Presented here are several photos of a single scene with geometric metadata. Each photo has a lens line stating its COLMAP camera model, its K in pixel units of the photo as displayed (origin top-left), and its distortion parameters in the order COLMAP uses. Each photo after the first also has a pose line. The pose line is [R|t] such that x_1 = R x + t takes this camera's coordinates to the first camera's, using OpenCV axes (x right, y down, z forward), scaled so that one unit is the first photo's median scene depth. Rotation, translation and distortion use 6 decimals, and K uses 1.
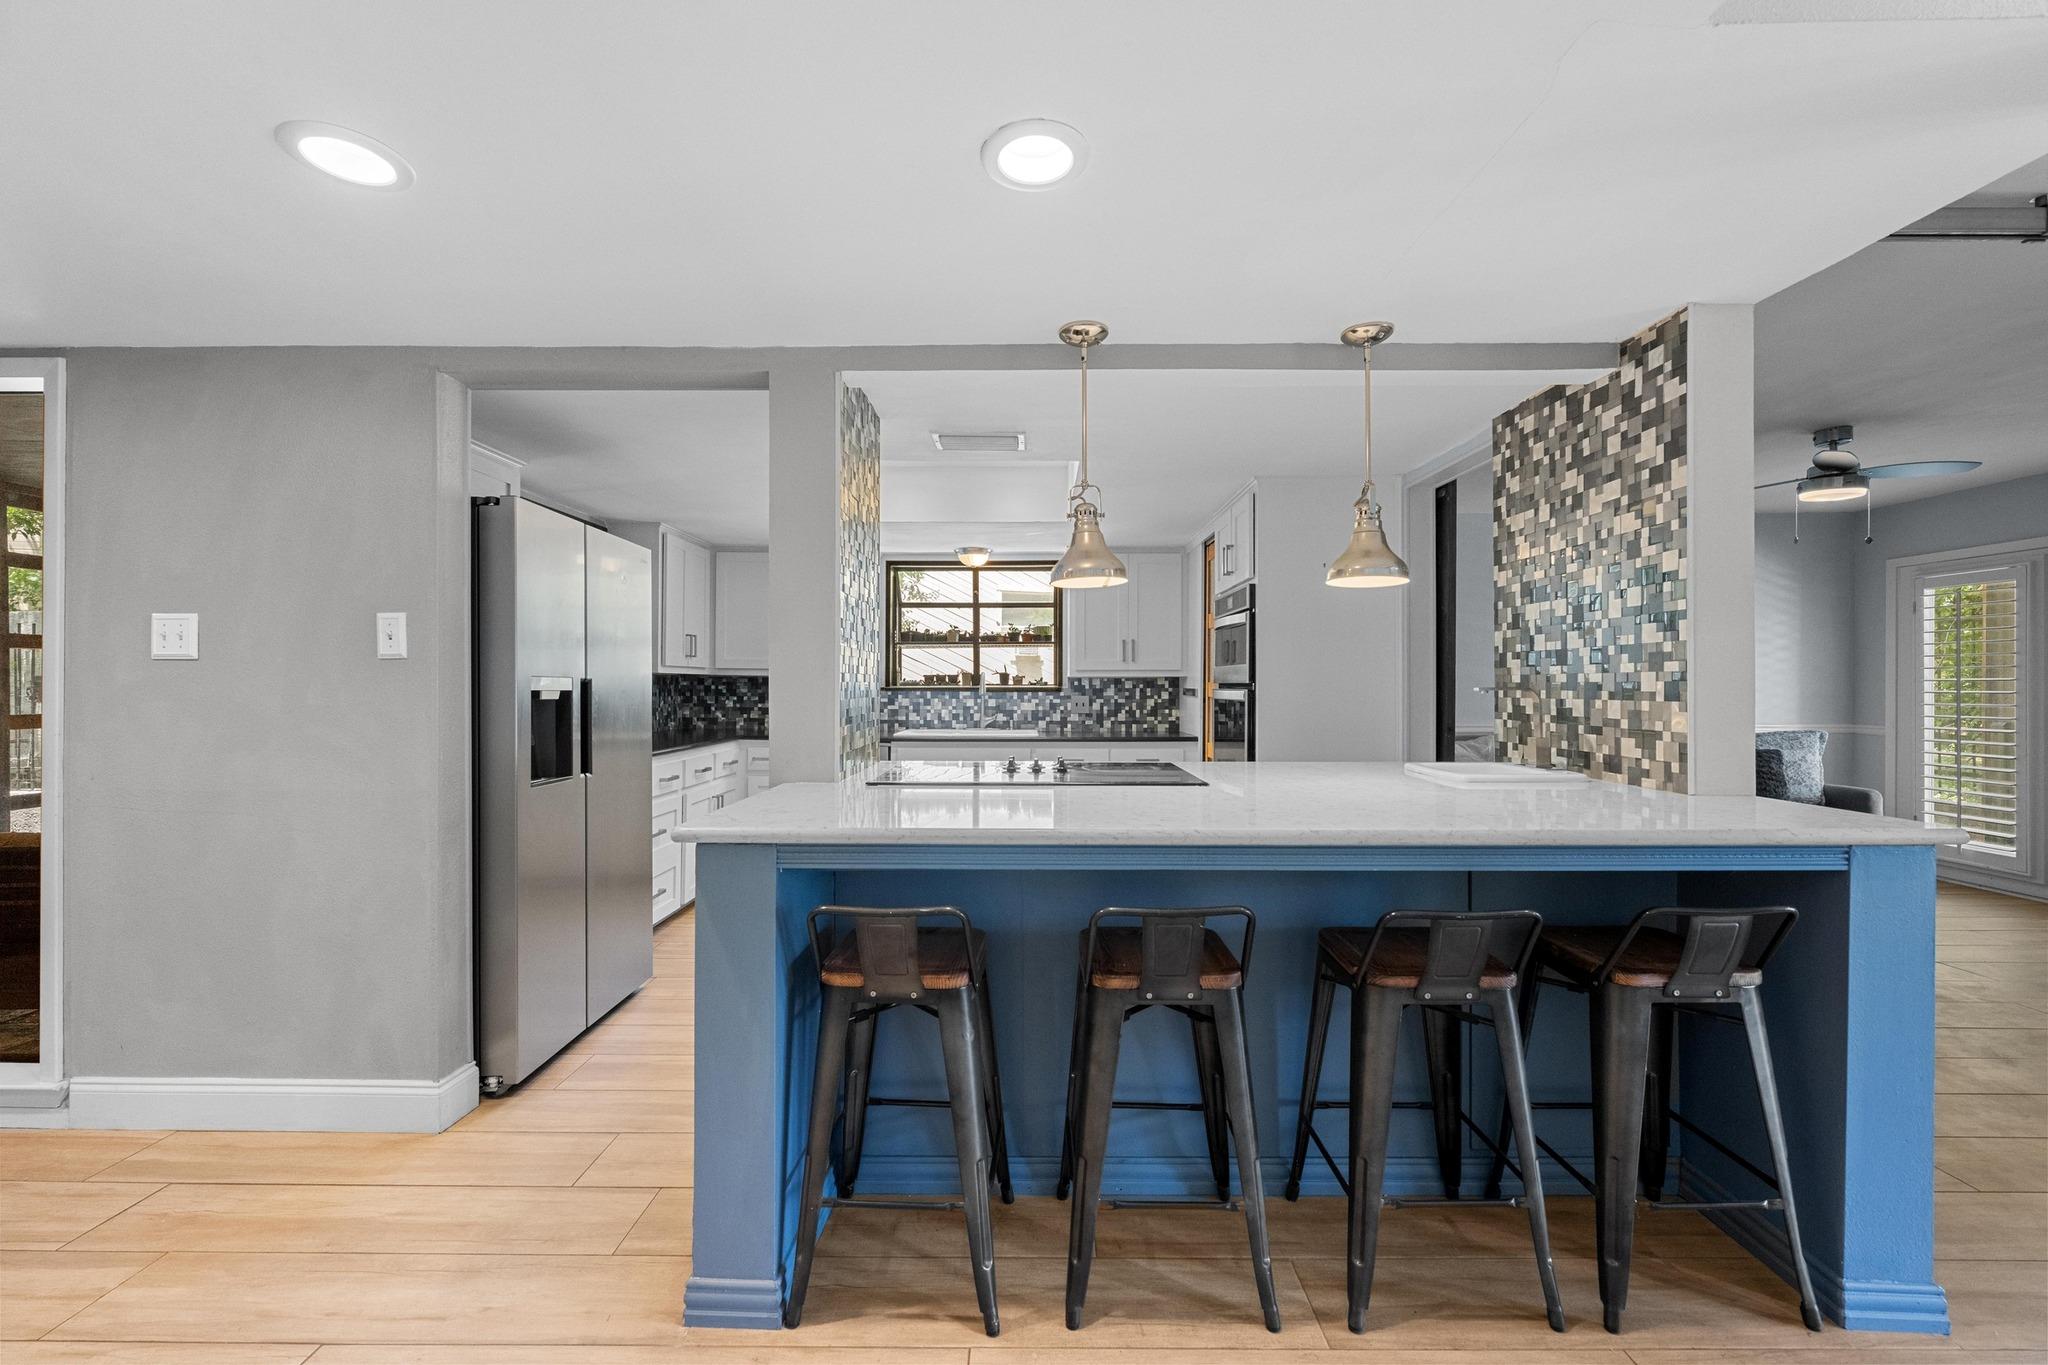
lens RADIAL K [[808.9, 0, 1025.0], [0, 808.9, 690.3], [0, 0, 1]] dist [0.001581, -0.000740]
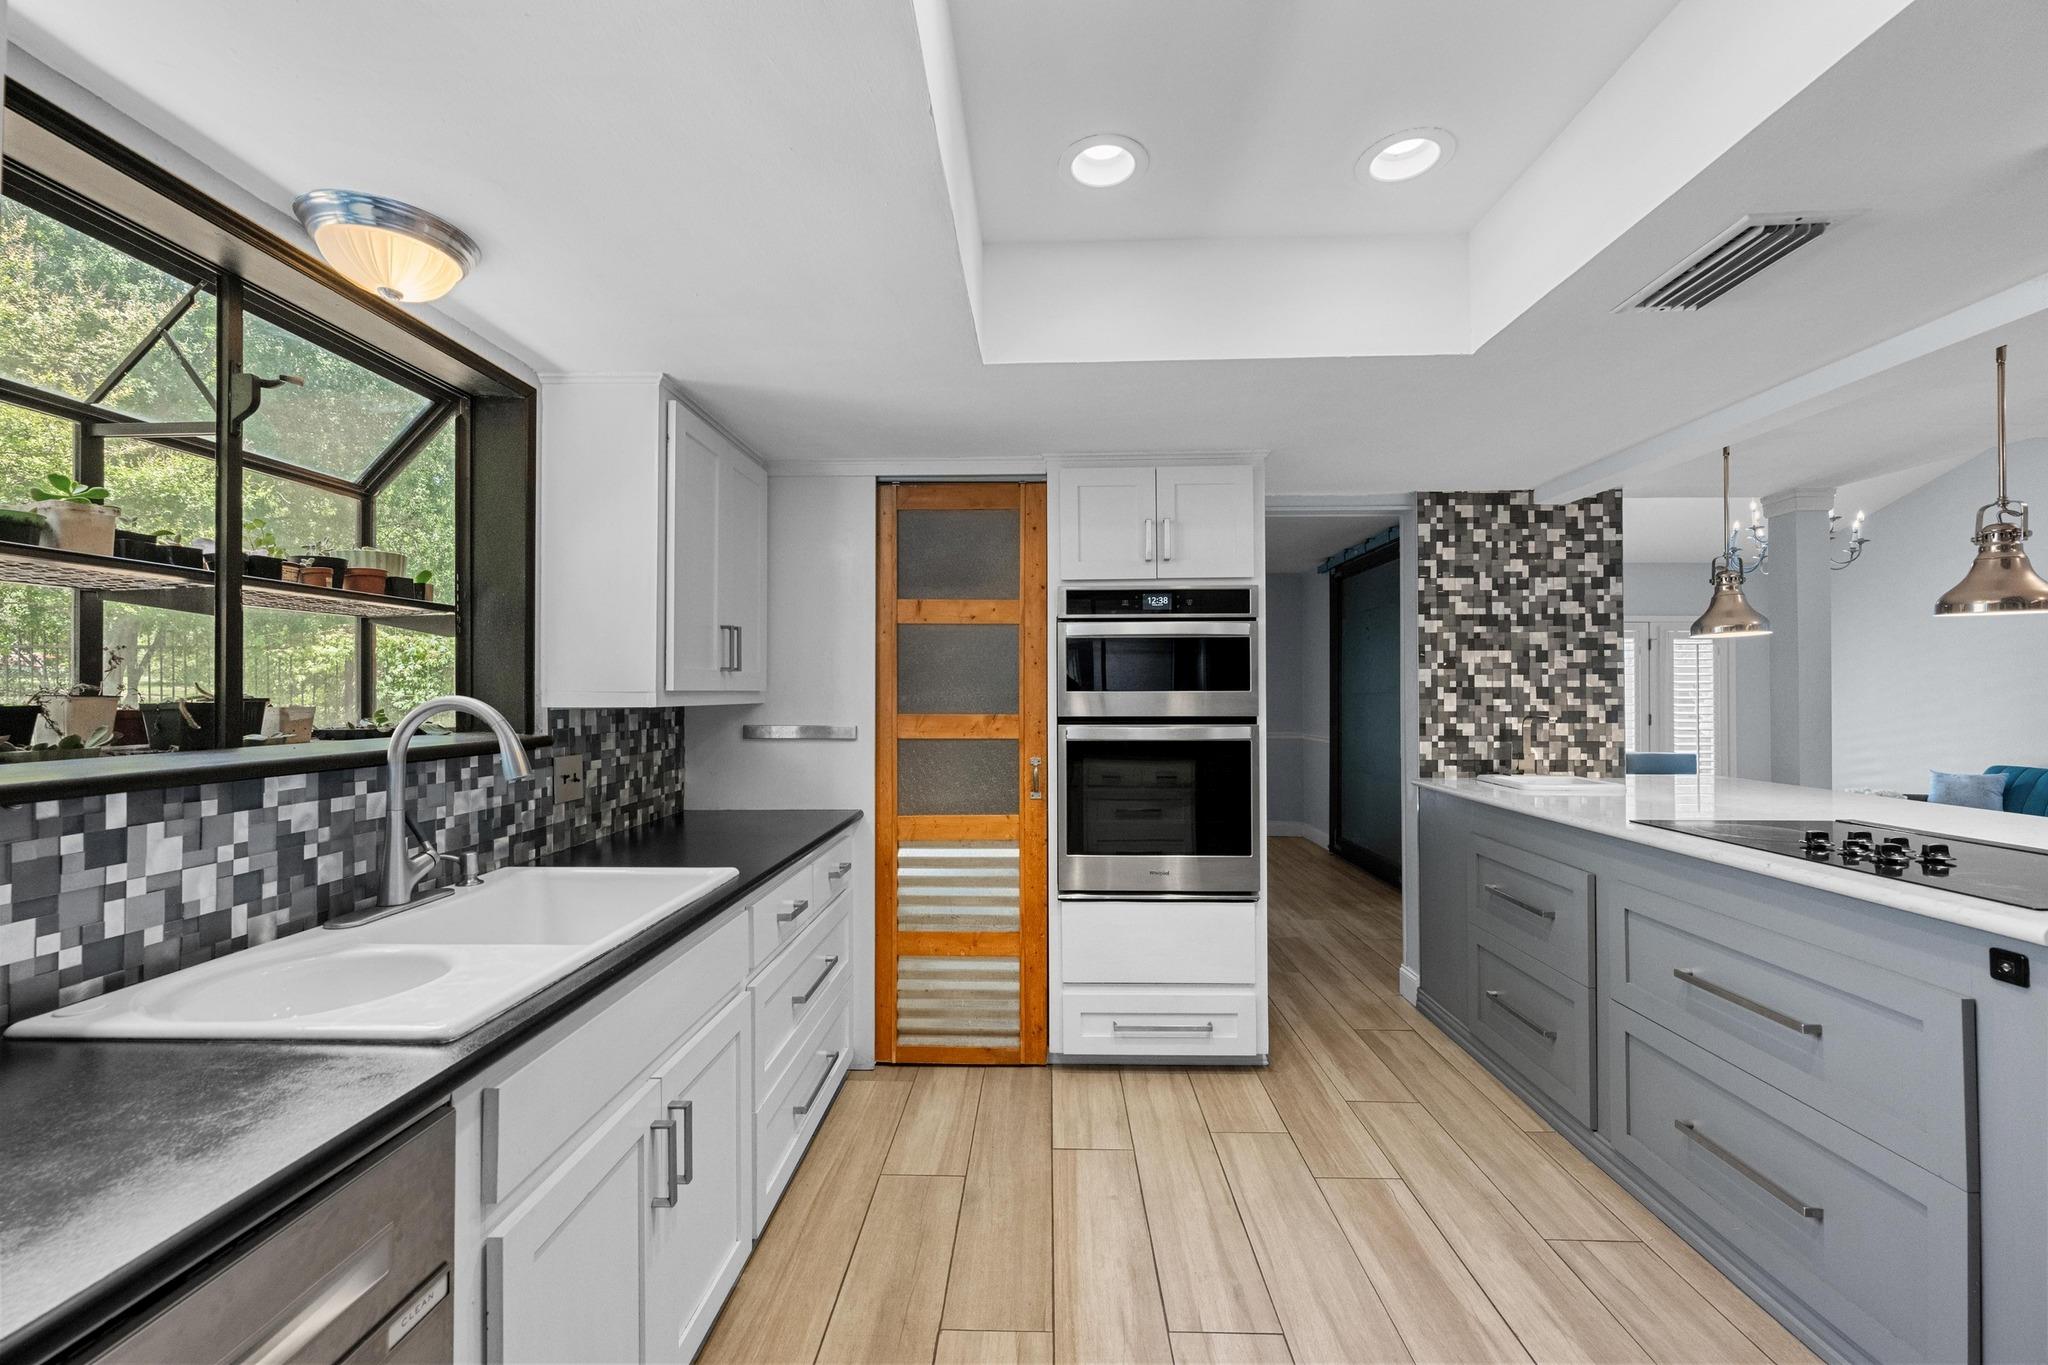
lens RADIAL K [[808.9, 0, 1025.7], [0, 808.9, 685.2], [0, 0, 1]] dist [0.001581, -0.000740]
pose [[0.023399, 0.009814, 0.999678, -0.476081], [0.010023, 0.999899, -0.010050, -0.031608], [-0.999676, 0.010255, 0.023299, 1.169063]]
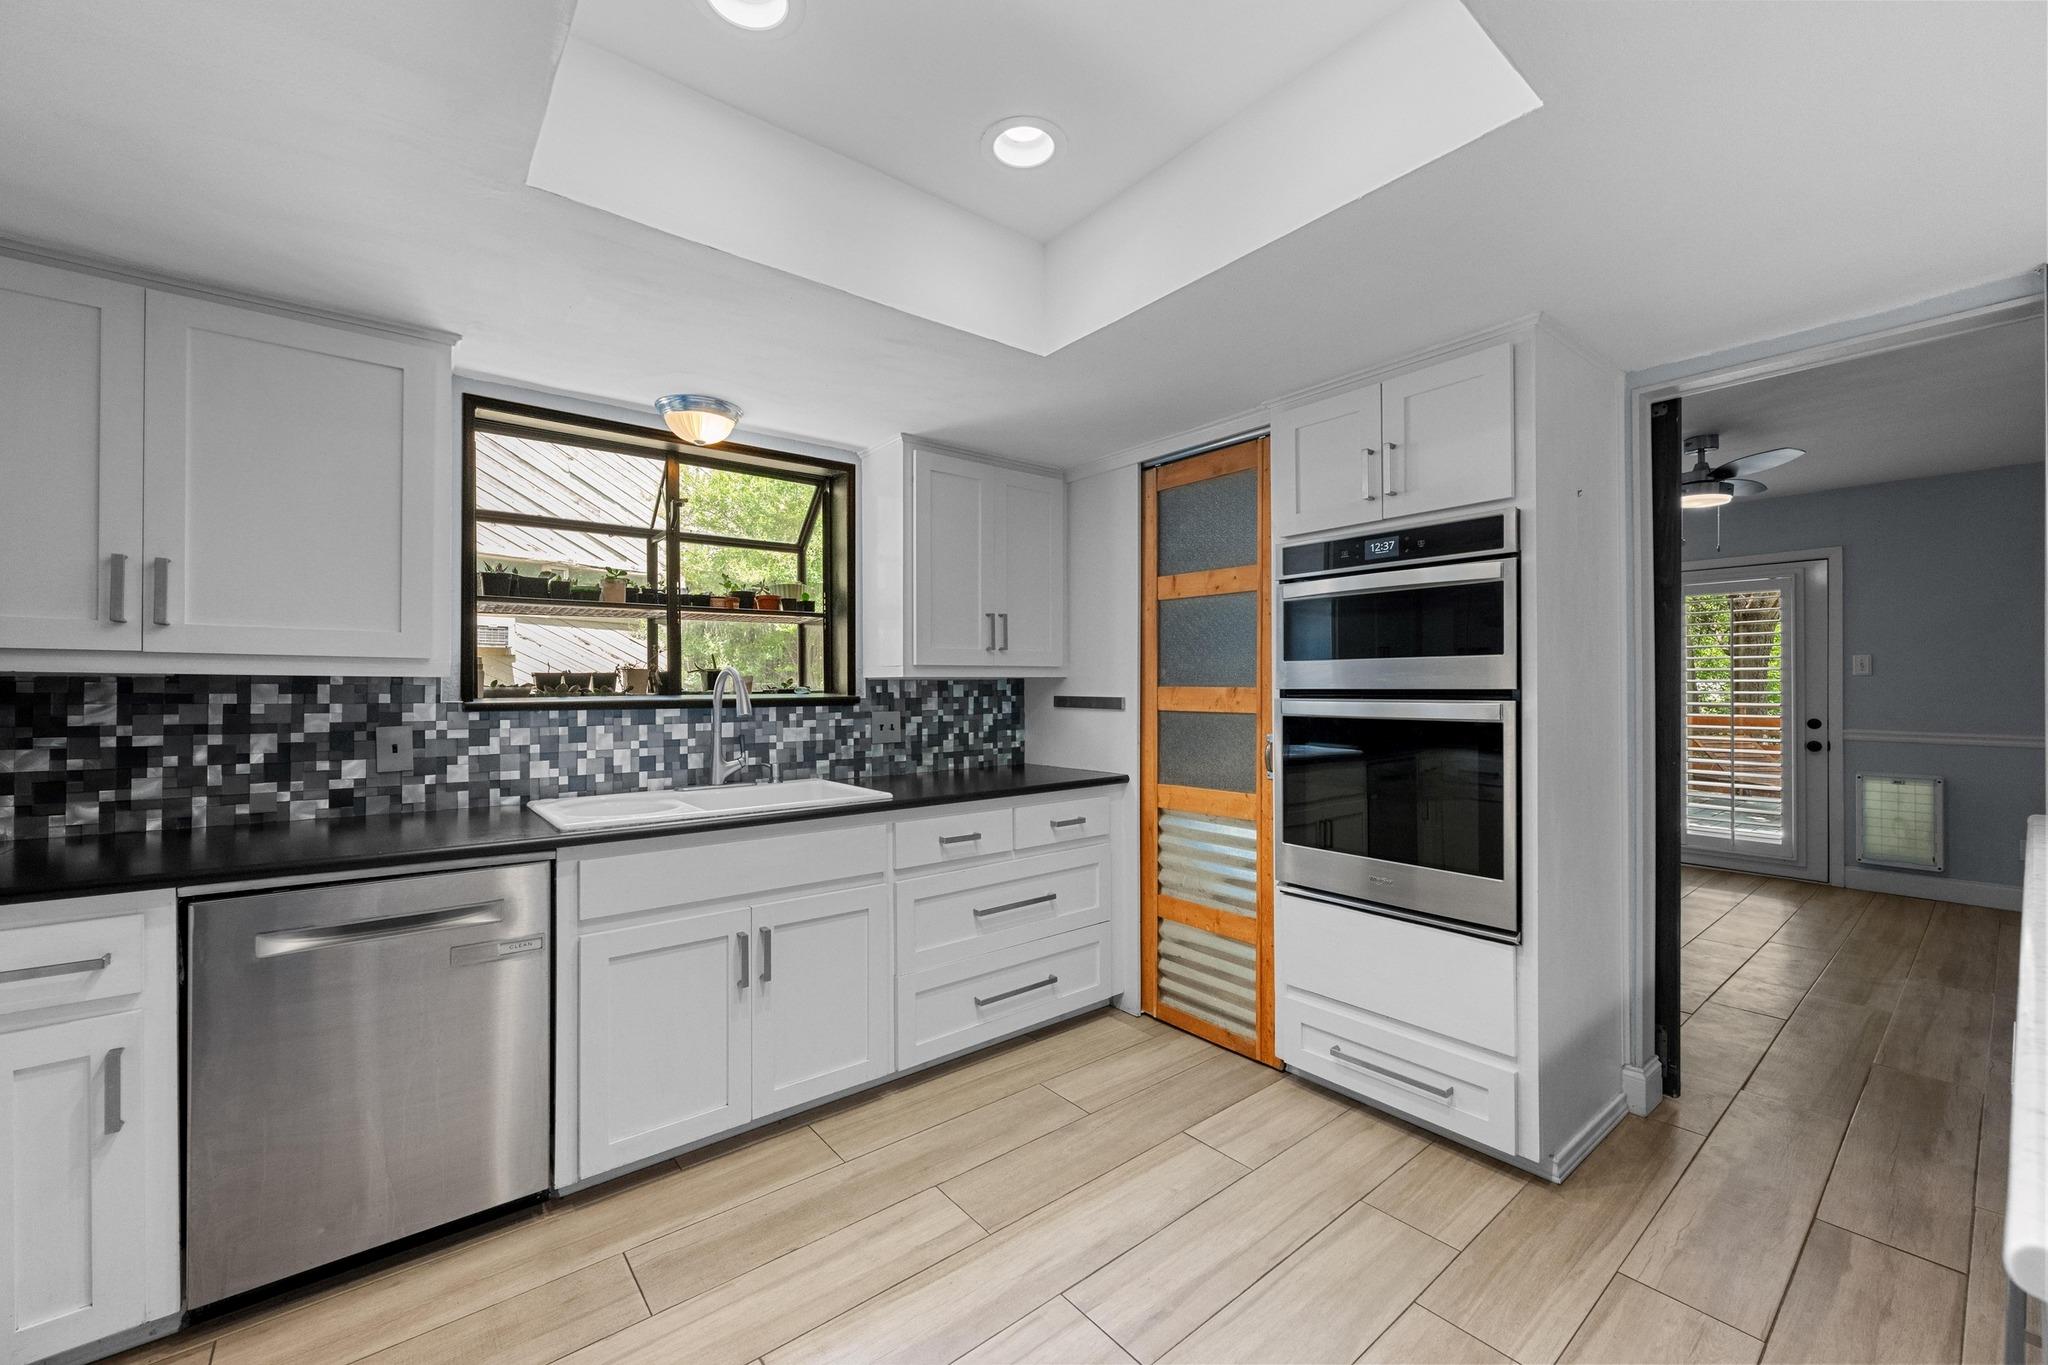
lens RADIAL K [[808.9, 0, 1025.9], [0, 808.9, 684.3], [0, 0, 1]] dist [0.001581, -0.000740]
pose [[0.774840, -0.003156, 0.632150, -0.319002], [0.009461, 0.999933, -0.006603, -0.011325], [-0.632087, 0.011097, 0.774818, 0.765391]]
